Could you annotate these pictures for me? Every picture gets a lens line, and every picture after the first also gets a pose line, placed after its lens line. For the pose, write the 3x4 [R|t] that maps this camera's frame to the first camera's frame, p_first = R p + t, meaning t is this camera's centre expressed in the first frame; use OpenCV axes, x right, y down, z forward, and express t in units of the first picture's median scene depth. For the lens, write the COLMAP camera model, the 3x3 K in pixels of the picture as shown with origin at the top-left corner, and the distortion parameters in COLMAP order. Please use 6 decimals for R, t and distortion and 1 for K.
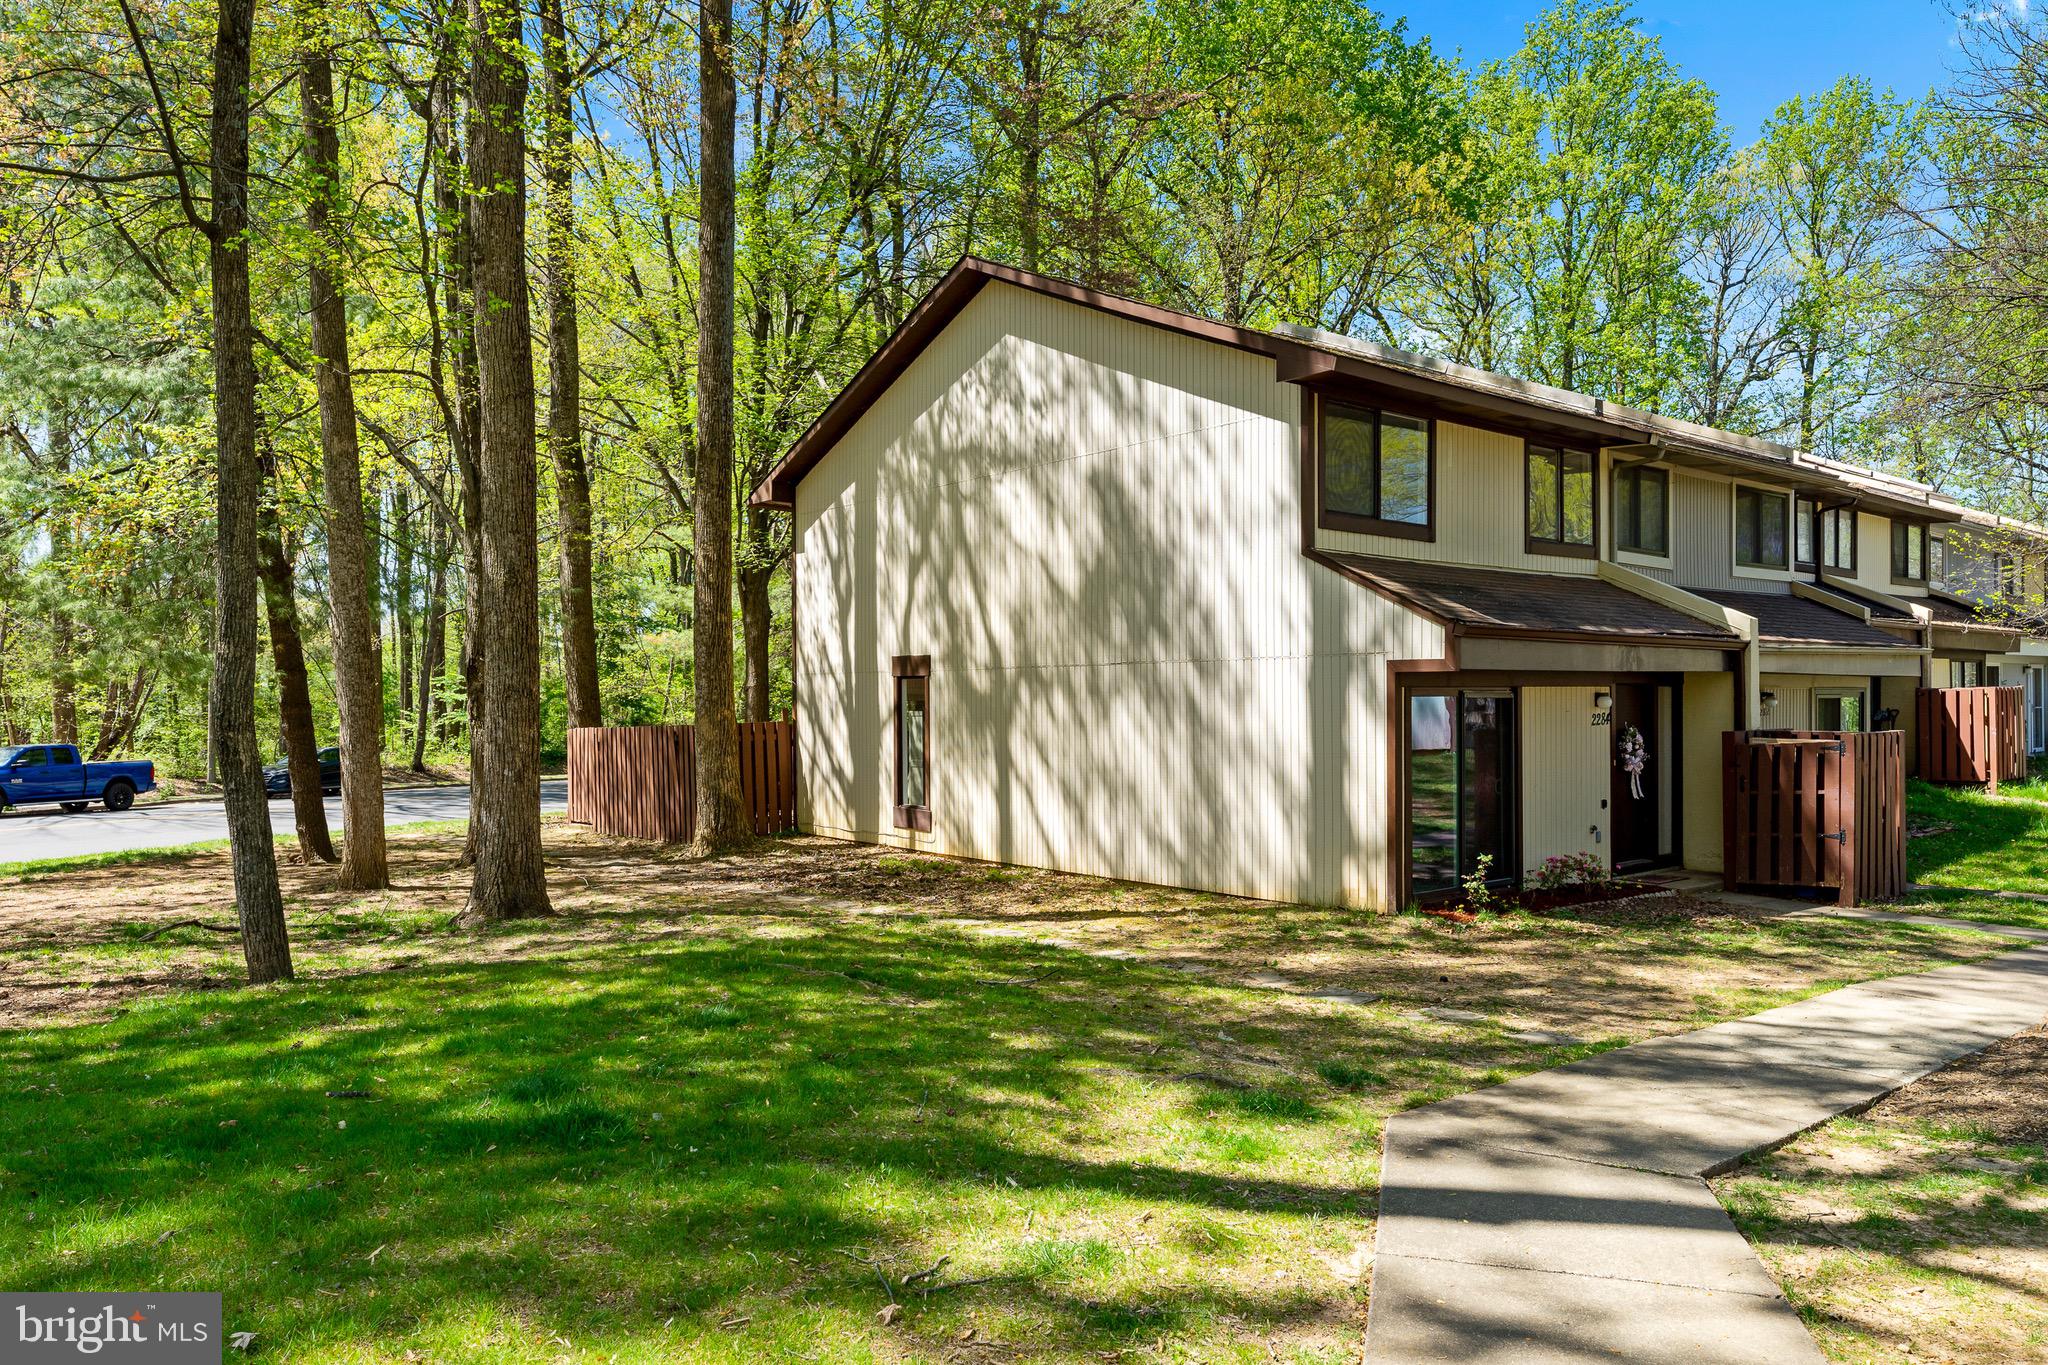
lens RADIAL K [[1408.8, 0, 1021.0], [0, 1408.8, 715.5], [0, 0, 1]] dist [0.008831, -0.018352]
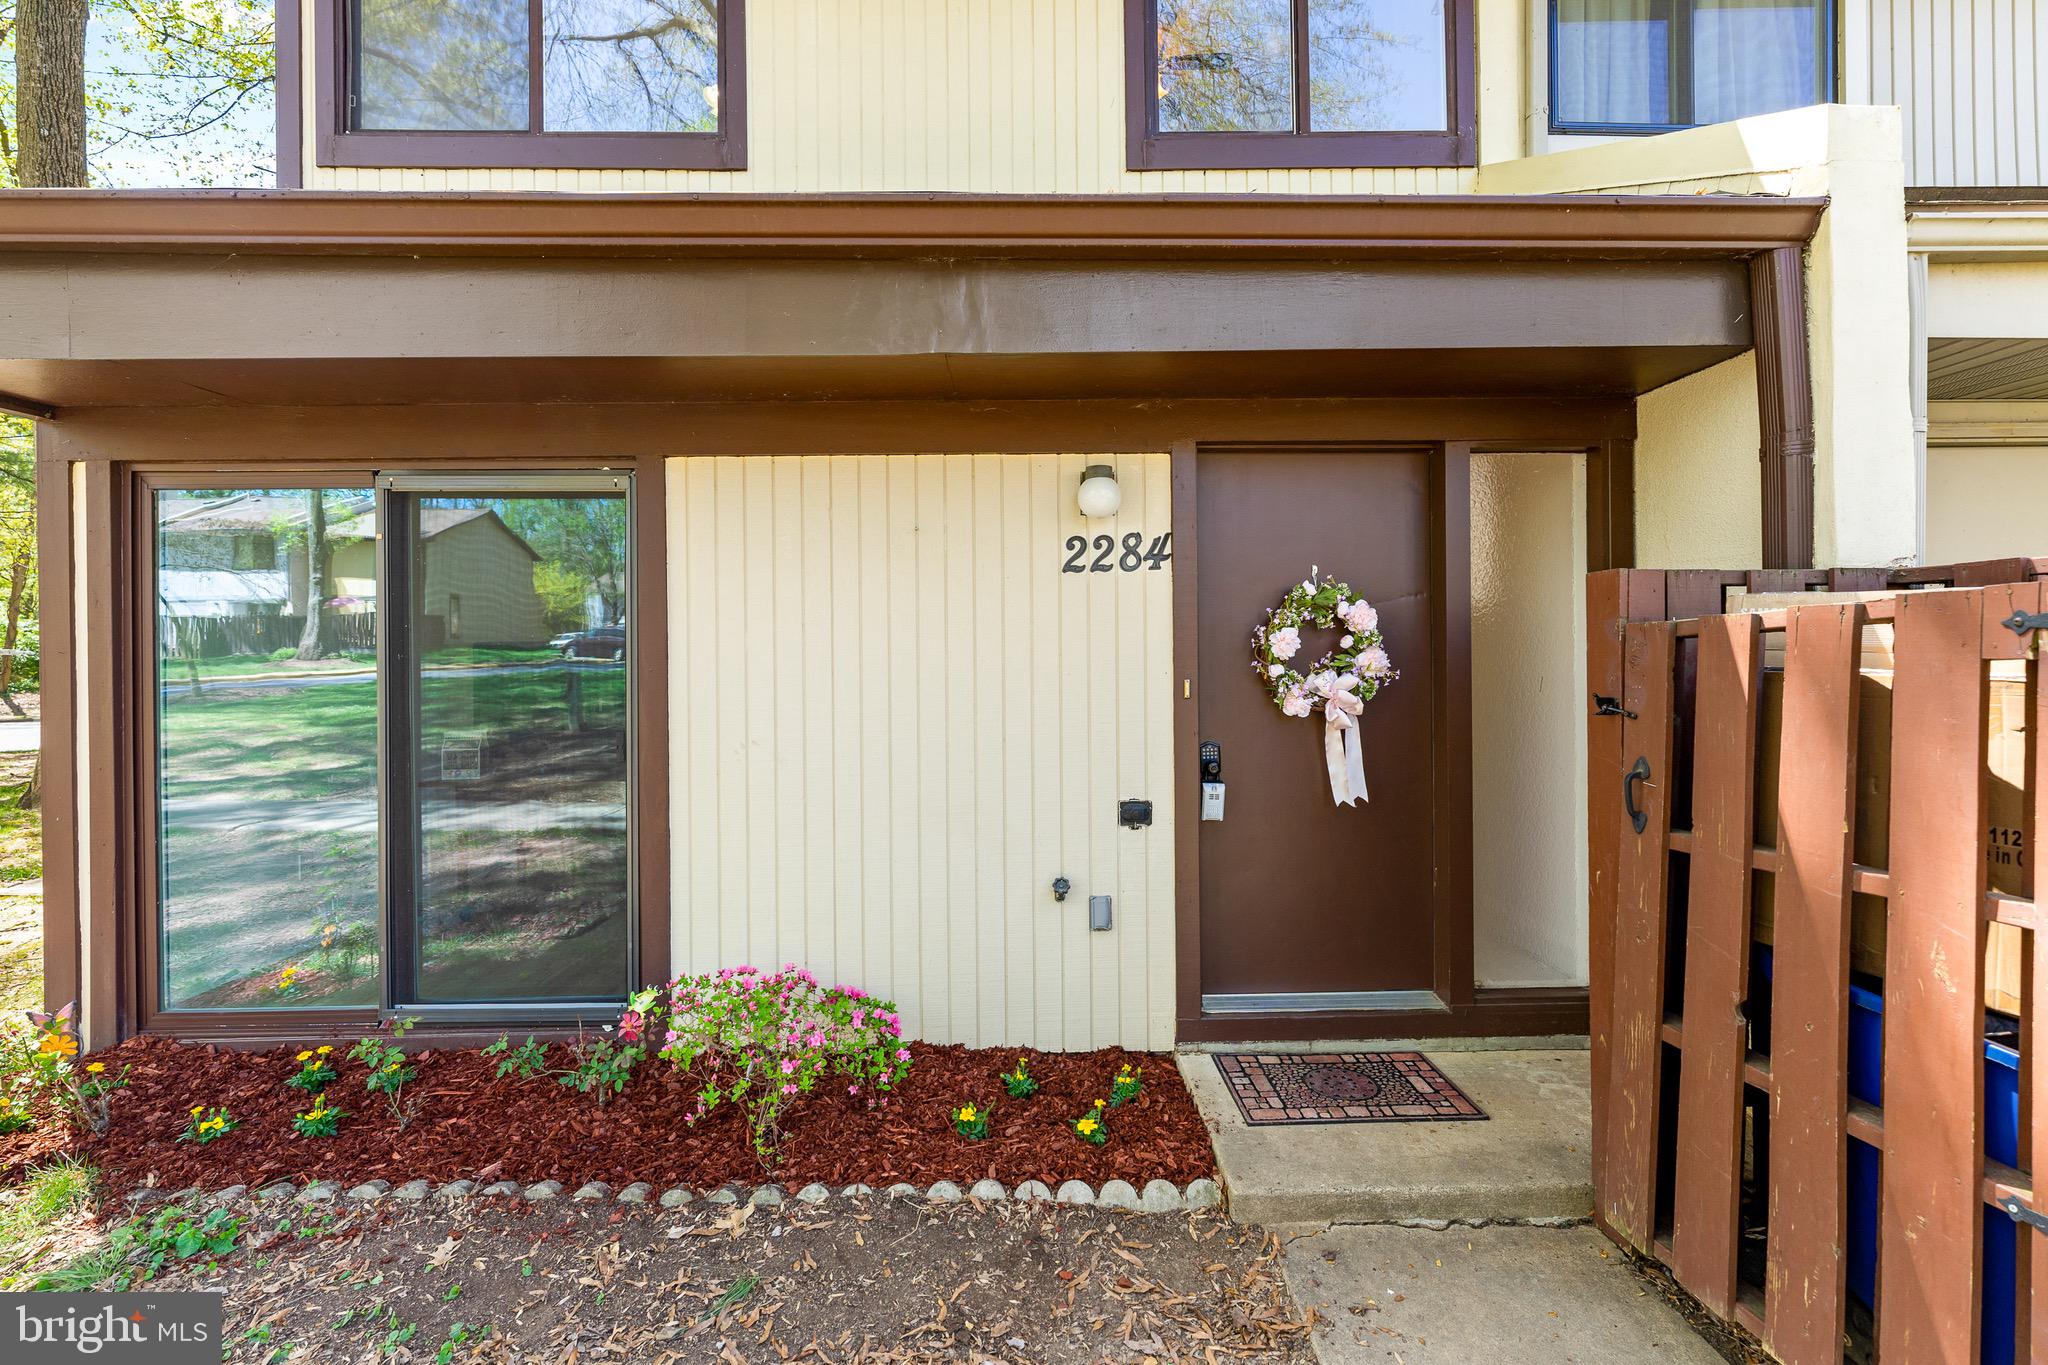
lens RADIAL K [[866.8, 0, 1024.0], [0, 866.8, 682.5], [0, 0, 1]] dist [0.000702, 0.000060]
pose [[0.790594, 0.016850, -0.612109, 0.362291], [0.006026, 0.999359, 0.035293, 0.017150], [0.612311, -0.031591, 0.789986, 0.576907]]
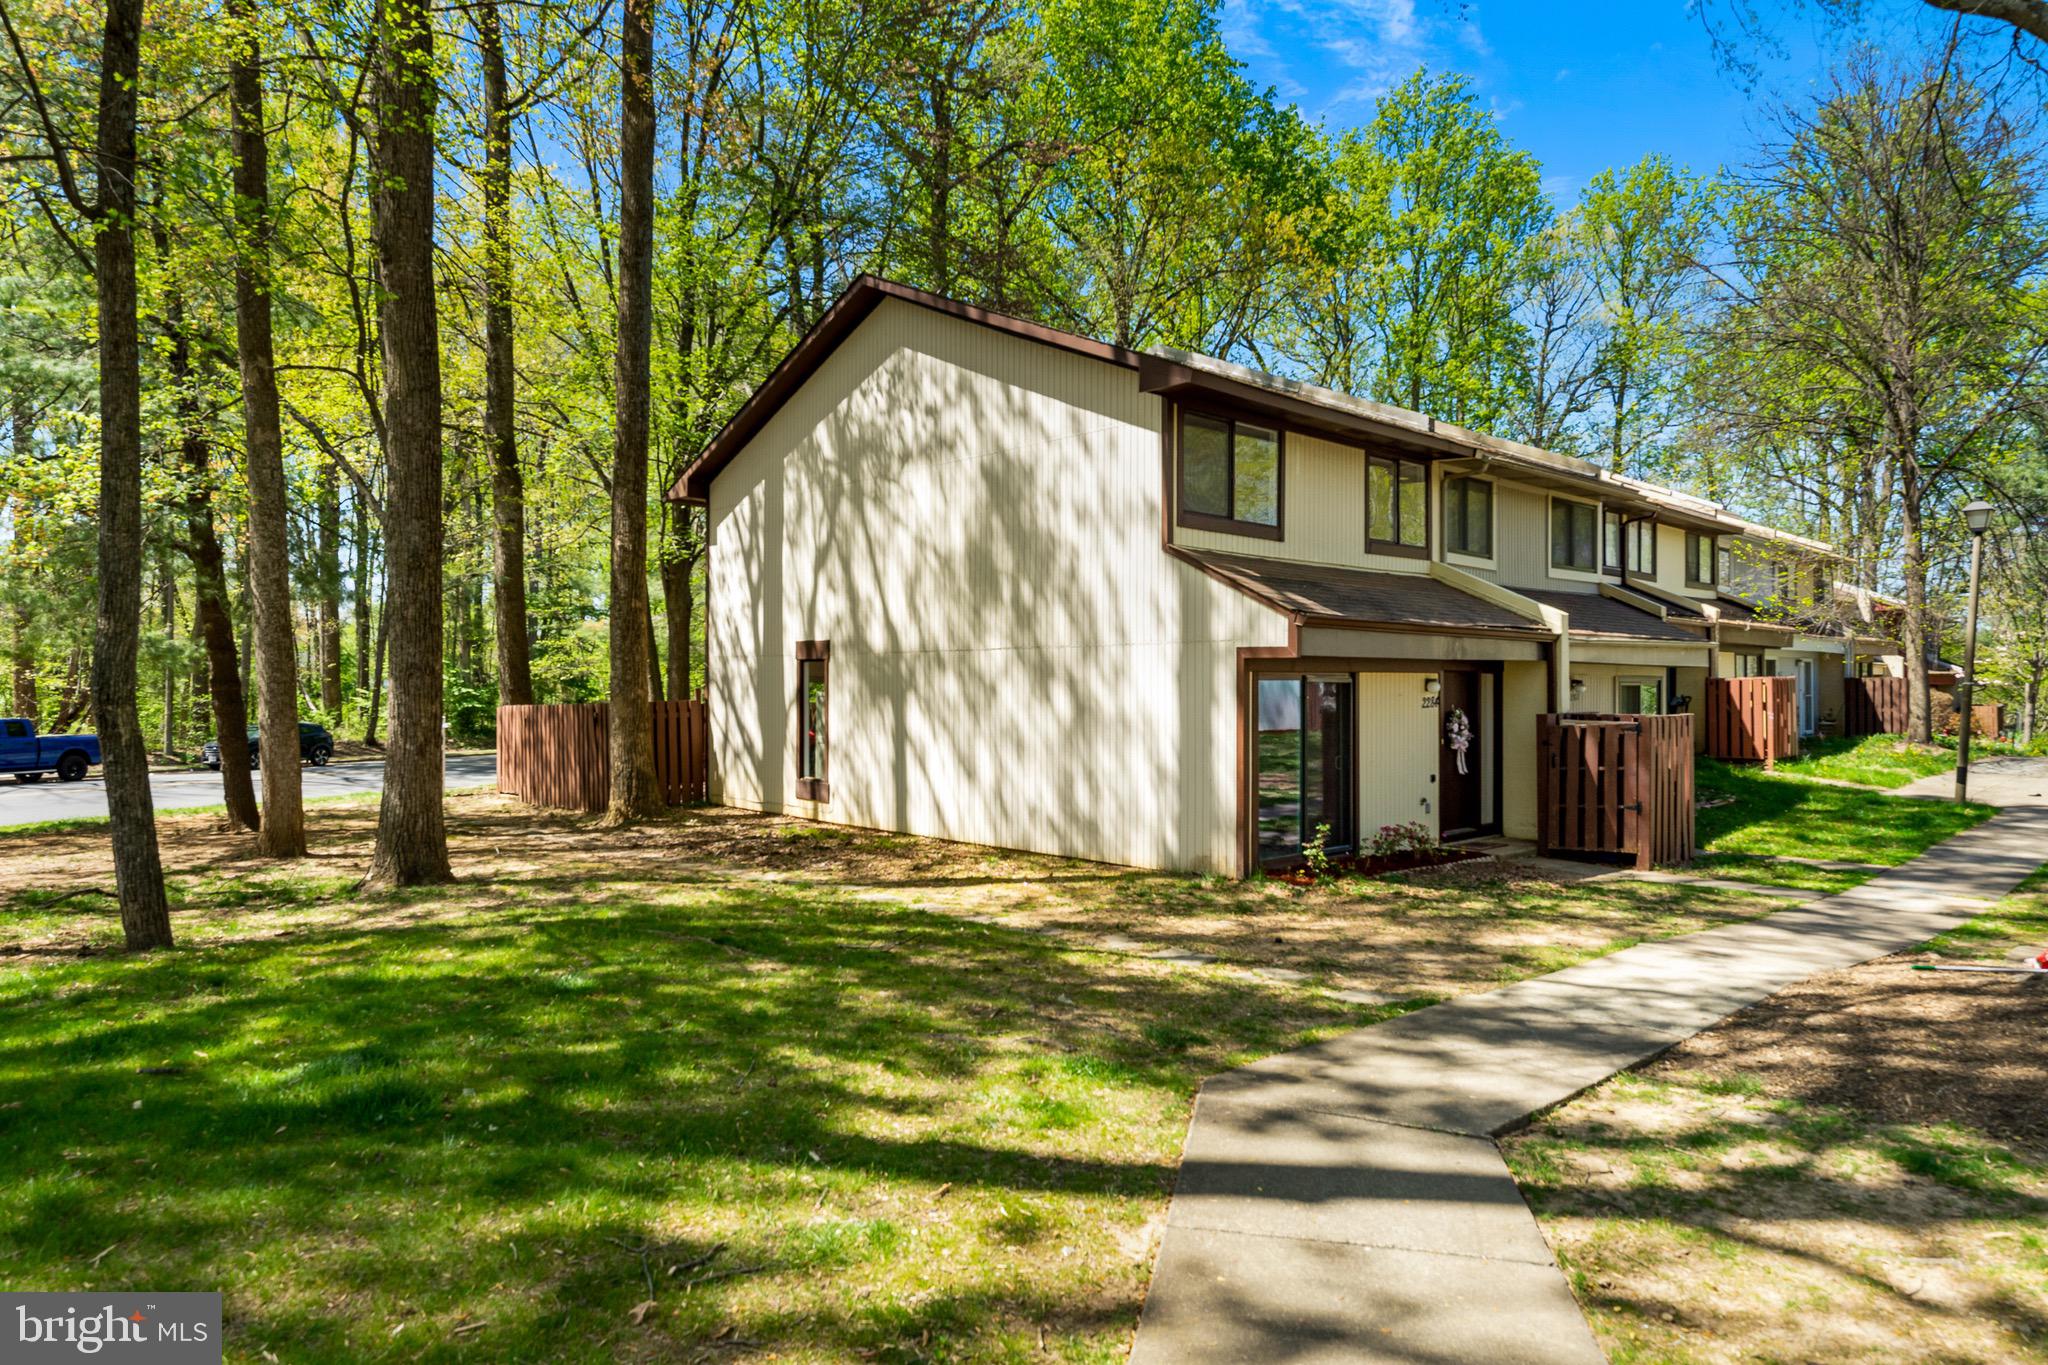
lens RADIAL K [[1253.5, 0, 1024.0], [0, 1253.5, 682.5], [0, 0, 1]] dist [-0.006351, -0.001686]
pose [[0.997945, 0.006958, 0.063693, 0.019775], [-0.006154, 0.999899, -0.012804, 0.001074], [-0.063776, 0.012386, 0.997887, 0.023827]]
